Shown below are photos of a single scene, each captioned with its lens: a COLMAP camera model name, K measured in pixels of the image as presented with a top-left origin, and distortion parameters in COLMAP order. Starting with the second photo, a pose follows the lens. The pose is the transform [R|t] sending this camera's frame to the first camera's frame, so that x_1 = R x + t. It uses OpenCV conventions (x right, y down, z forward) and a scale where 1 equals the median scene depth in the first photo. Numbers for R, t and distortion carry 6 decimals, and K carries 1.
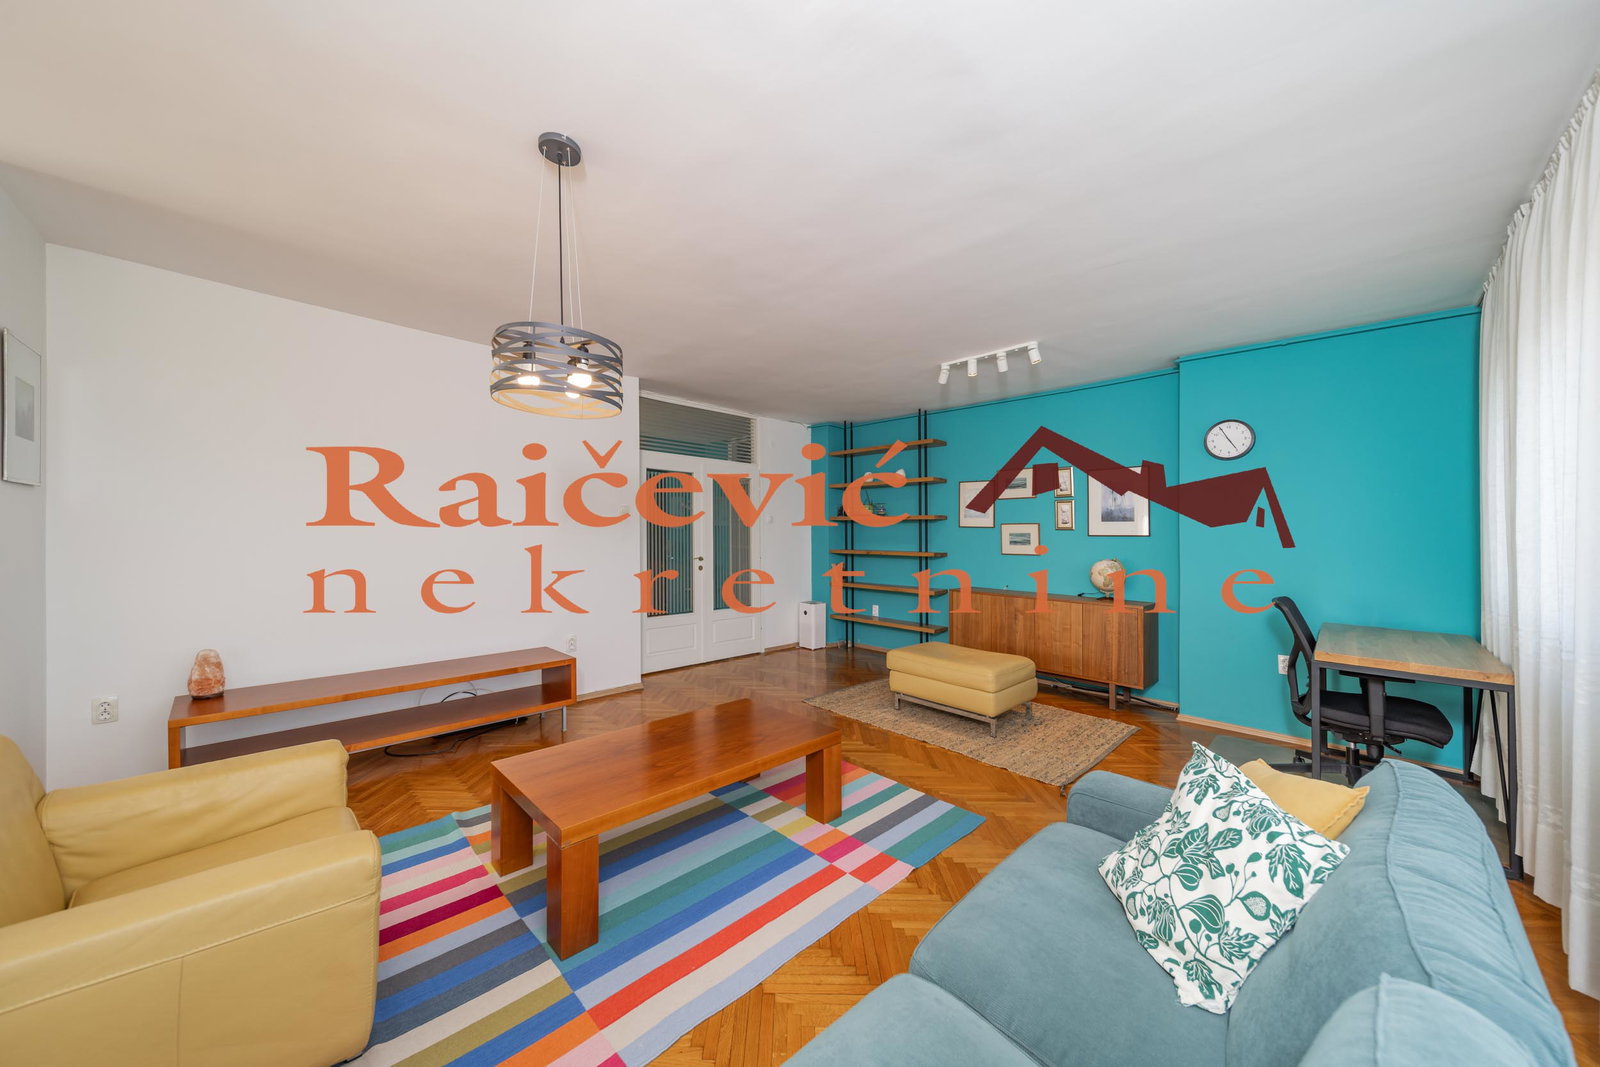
lens RADIAL K [[560.6, 0, 807.0], [0, 560.6, 534.6], [0, 0, 1]] dist [-0.002984, -0.000444]
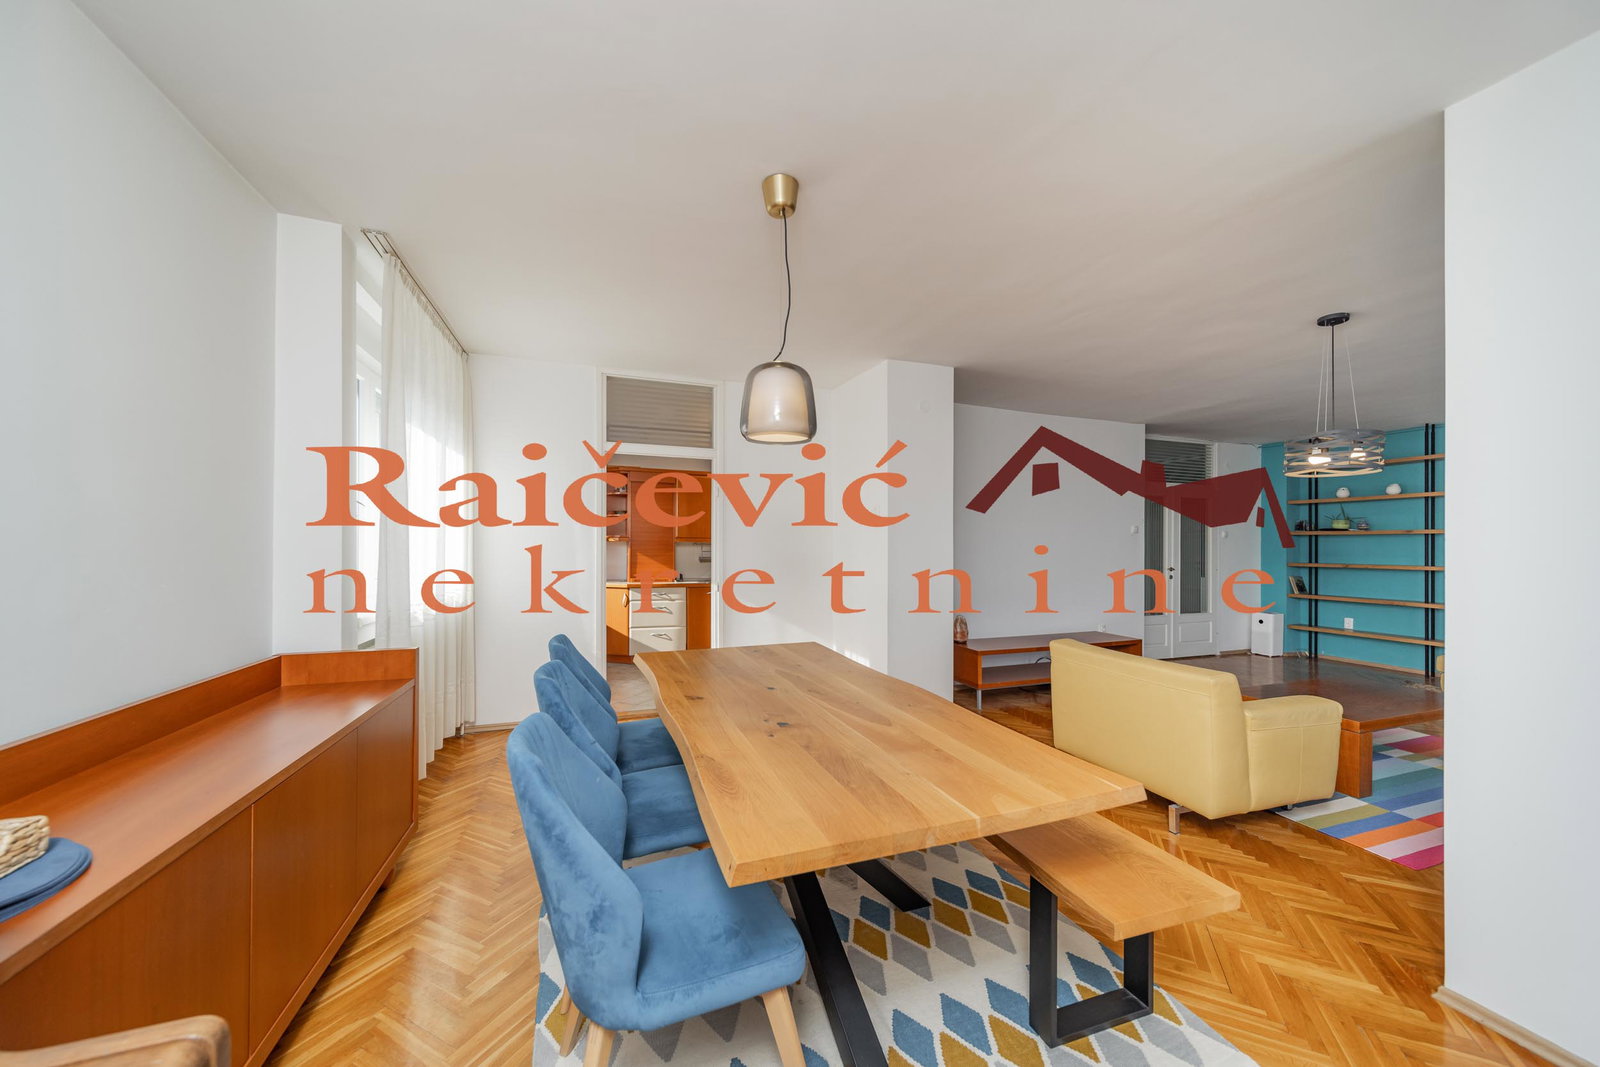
lens RADIAL K [[560.6, 0, 797.5], [0, 560.6, 547.0], [0, 0, 1]] dist [-0.002984, -0.000444]
pose [[0.899822, -0.002318, -0.436251, -0.335493], [0.001744, 0.999997, -0.001715, -0.002205], [0.436254, 0.000783, 0.899823, -0.349003]]
